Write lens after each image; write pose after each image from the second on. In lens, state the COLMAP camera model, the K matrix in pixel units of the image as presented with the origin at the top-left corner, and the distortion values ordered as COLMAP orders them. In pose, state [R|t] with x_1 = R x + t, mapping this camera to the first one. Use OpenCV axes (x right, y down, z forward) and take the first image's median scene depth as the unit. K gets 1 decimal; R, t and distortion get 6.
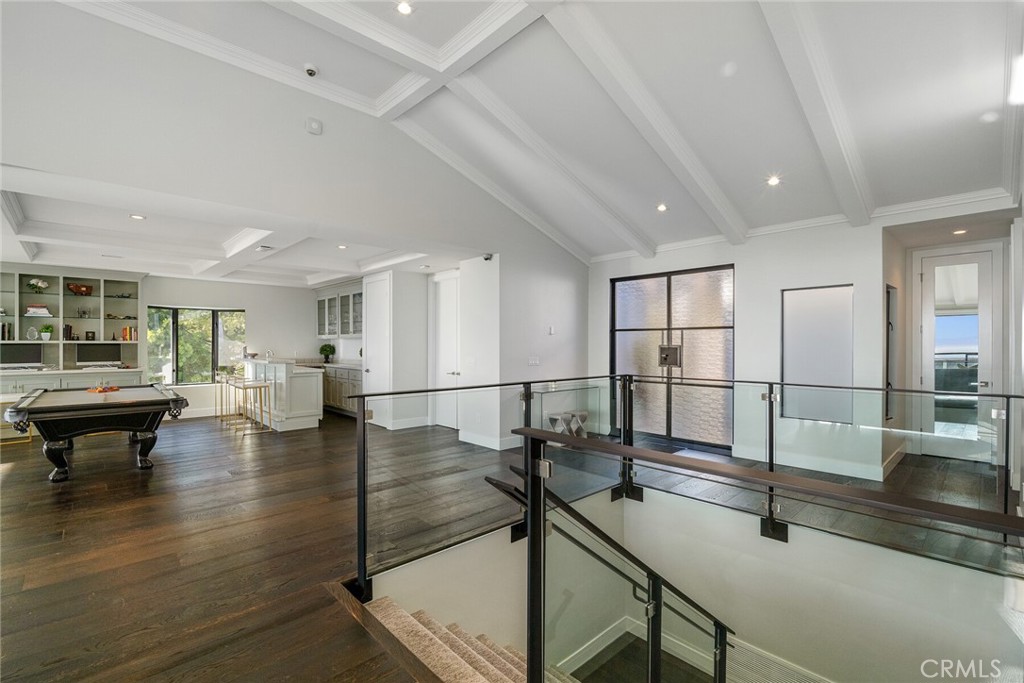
lens RADIAL K [[451.6, 0, 516.1], [0, 451.6, 340.0], [0, 0, 1]] dist [-0.009908, -0.000425]
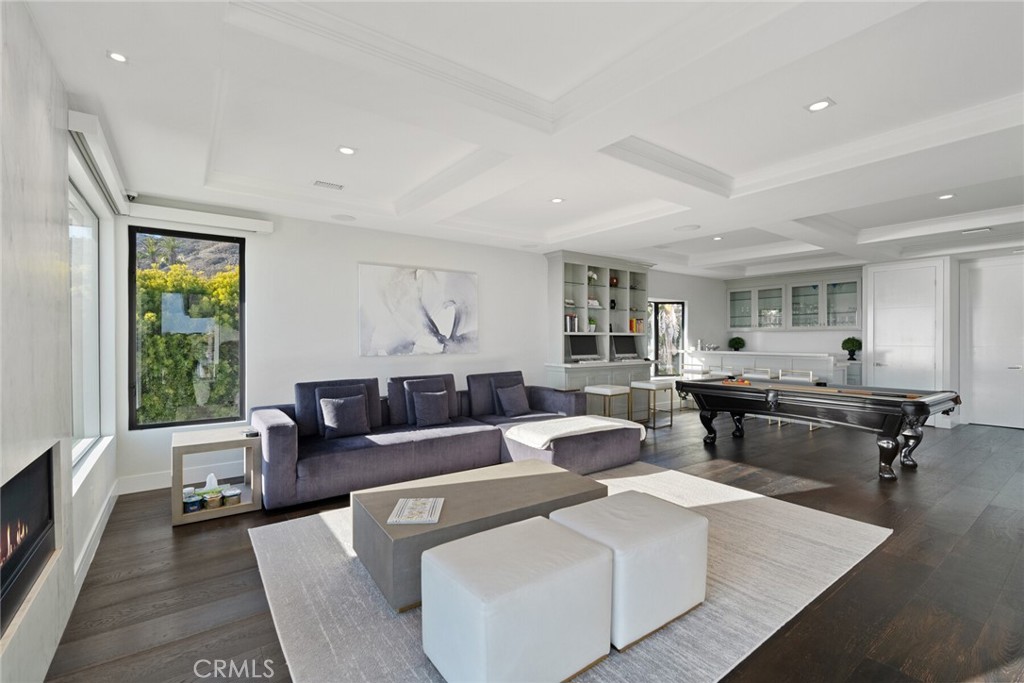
lens RADIAL K [[450.0, 0, 515.8], [0, 450.0, 345.1], [0, 0, 1]] dist [-0.000697, 0.000008]
pose [[0.991494, 0.003838, -0.130094, -1.017791], [-0.001124, 0.999780, 0.020928, 0.008171], [0.130146, -0.020604, 0.991281, -0.026568]]
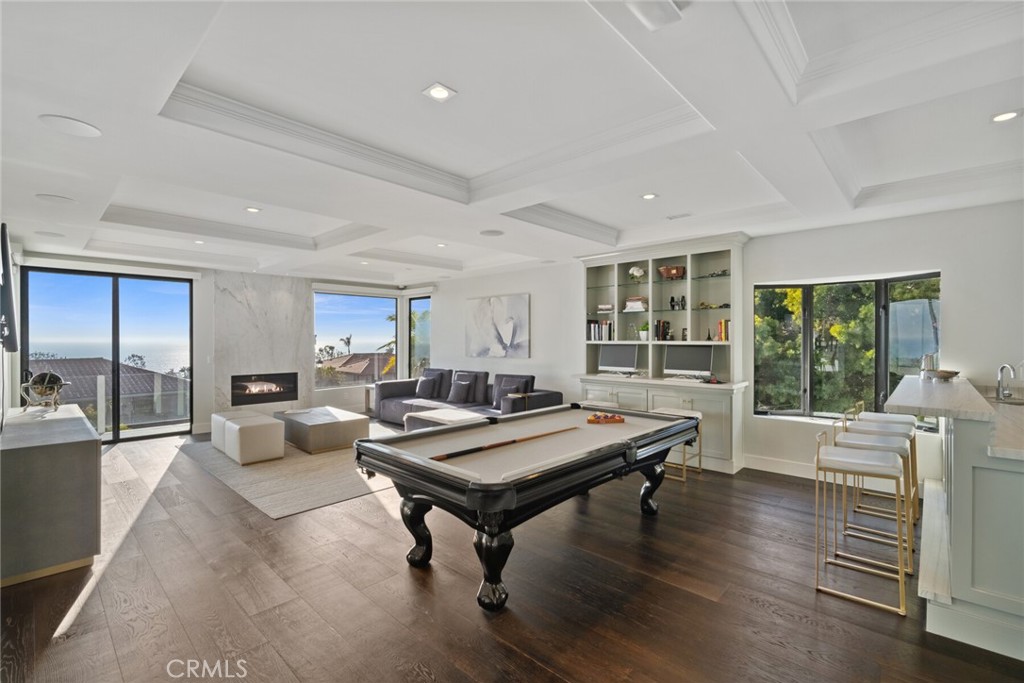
lens RADIAL K [[451.6, 0, 516.1], [0, 451.6, 340.0], [0, 0, 1]] dist [-0.009908, -0.000425]
pose [[0.056273, 0.001206, -0.998415, -0.223184], [0.004965, 0.999987, 0.001487, -0.002027], [0.998403, -0.005041, 0.056266, 0.668485]]
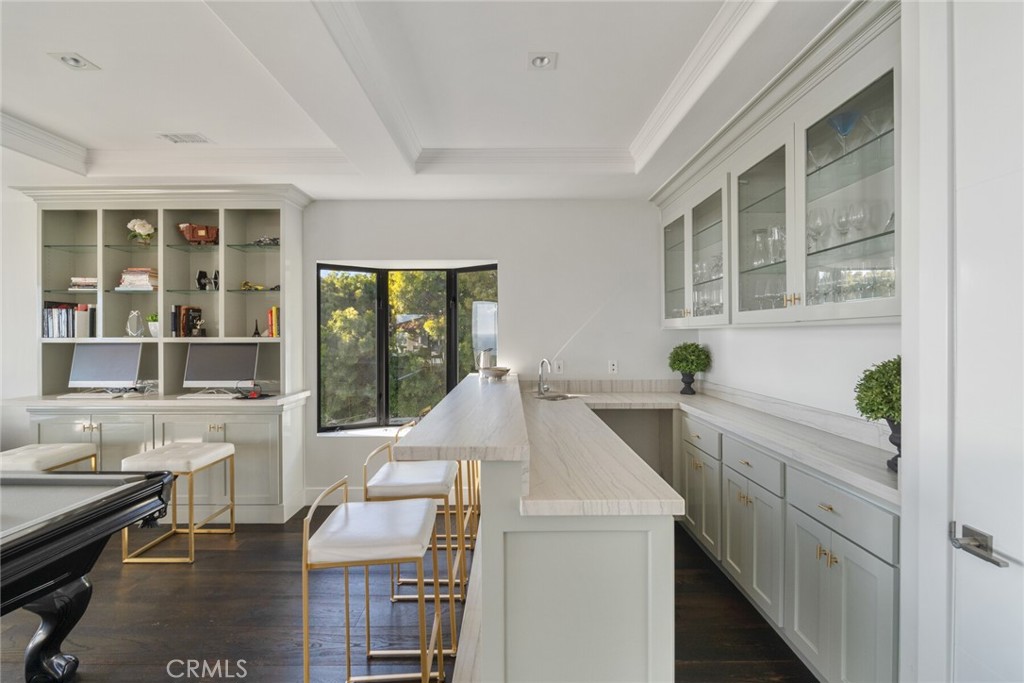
lens RADIAL K [[451.6, 0, 516.1], [0, 451.6, 340.0], [0, 0, 1]] dist [-0.009908, -0.000425]
pose [[0.729313, 0.005531, -0.684158, -0.358292], [0.006025, 0.999877, 0.014505, -0.000198], [0.684154, -0.014701, 0.729190, 0.840721]]
